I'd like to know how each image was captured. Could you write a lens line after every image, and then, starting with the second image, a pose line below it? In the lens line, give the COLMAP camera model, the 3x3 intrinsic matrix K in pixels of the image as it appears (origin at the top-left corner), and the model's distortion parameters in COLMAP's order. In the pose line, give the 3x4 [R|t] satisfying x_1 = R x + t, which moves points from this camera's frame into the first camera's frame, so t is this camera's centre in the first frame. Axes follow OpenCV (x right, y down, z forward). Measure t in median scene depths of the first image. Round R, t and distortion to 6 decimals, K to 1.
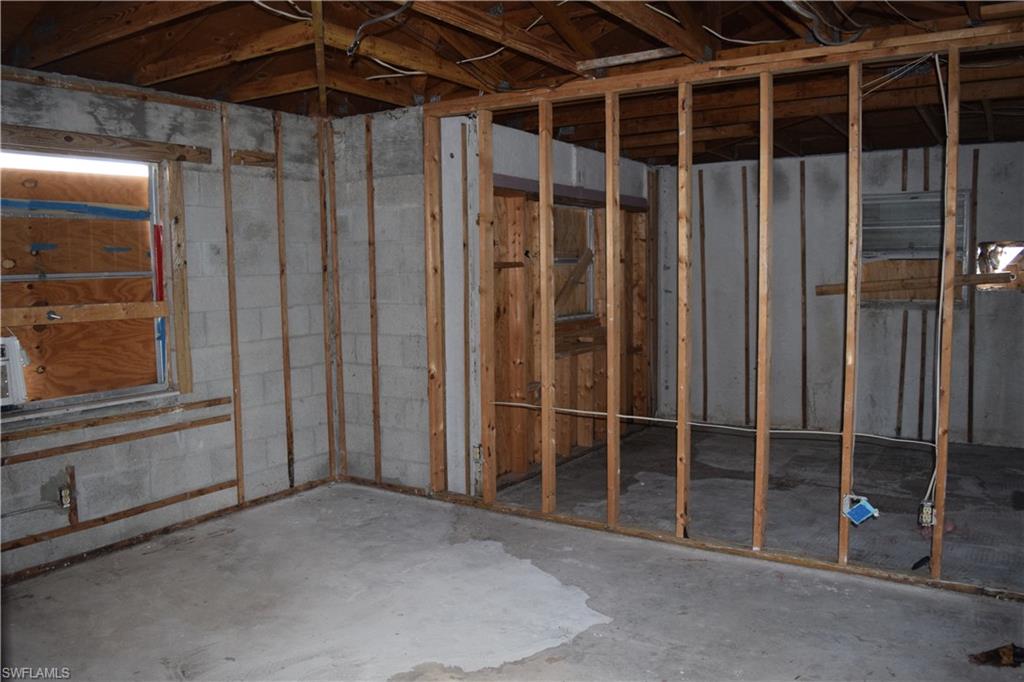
lens RADIAL K [[803.6, 0, 508.5], [0, 803.6, 342.9], [0, 0, 1]] dist [-0.090296, 0.017133]
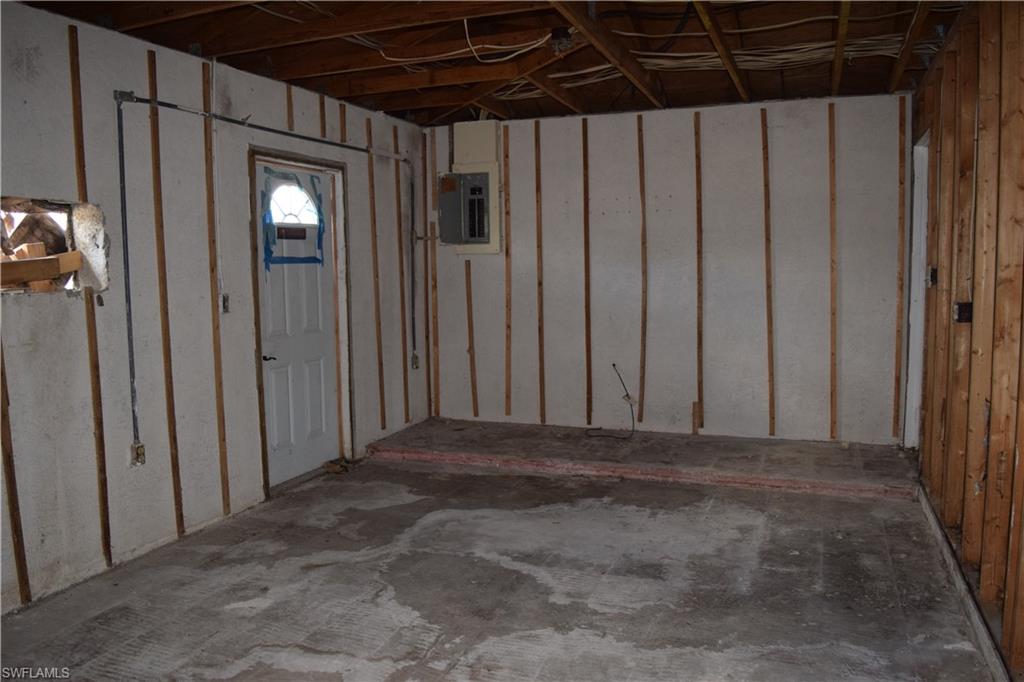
lens RADIAL K [[803.6, 0, 506.7], [0, 803.6, 336.9], [0, 0, 1]] dist [-0.090296, 0.017133]
pose [[-0.204636, -0.070936, 0.976264, 0.064457], [0.110021, 0.989383, 0.094951, -0.053312], [-0.972635, 0.126840, -0.194659, 0.789454]]
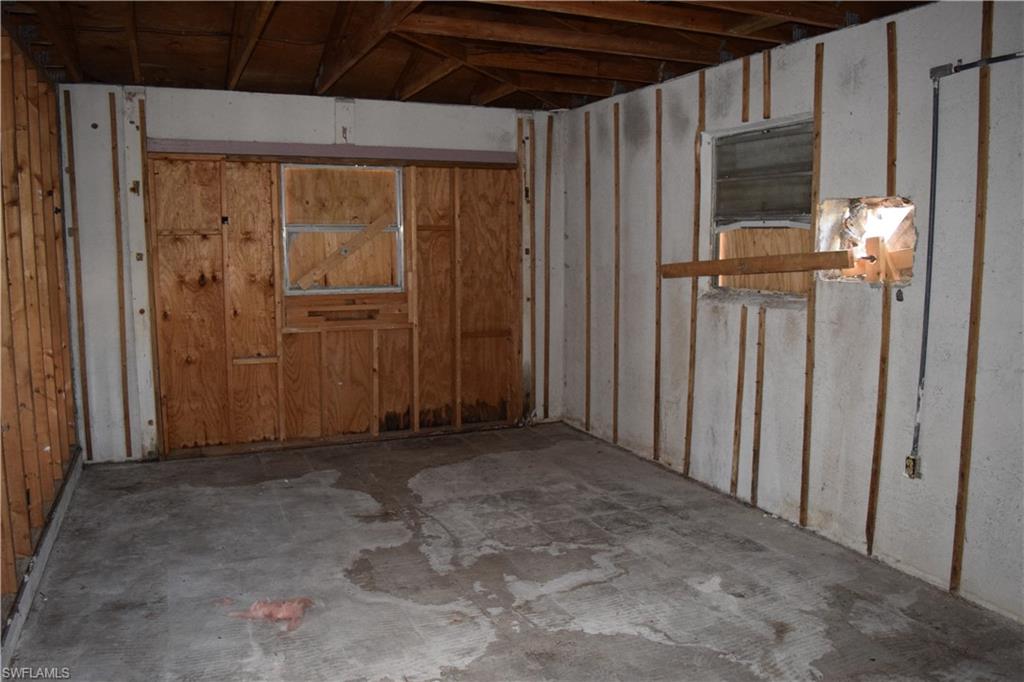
lens RADIAL K [[803.6, 0, 503.8], [0, 803.6, 343.6], [0, 0, 1]] dist [-0.090296, 0.017133]
pose [[0.829090, 0.089586, -0.551891, 0.741381], [-0.064862, 0.995826, 0.064207, -0.041754], [0.555340, -0.017437, 0.831441, 0.353789]]
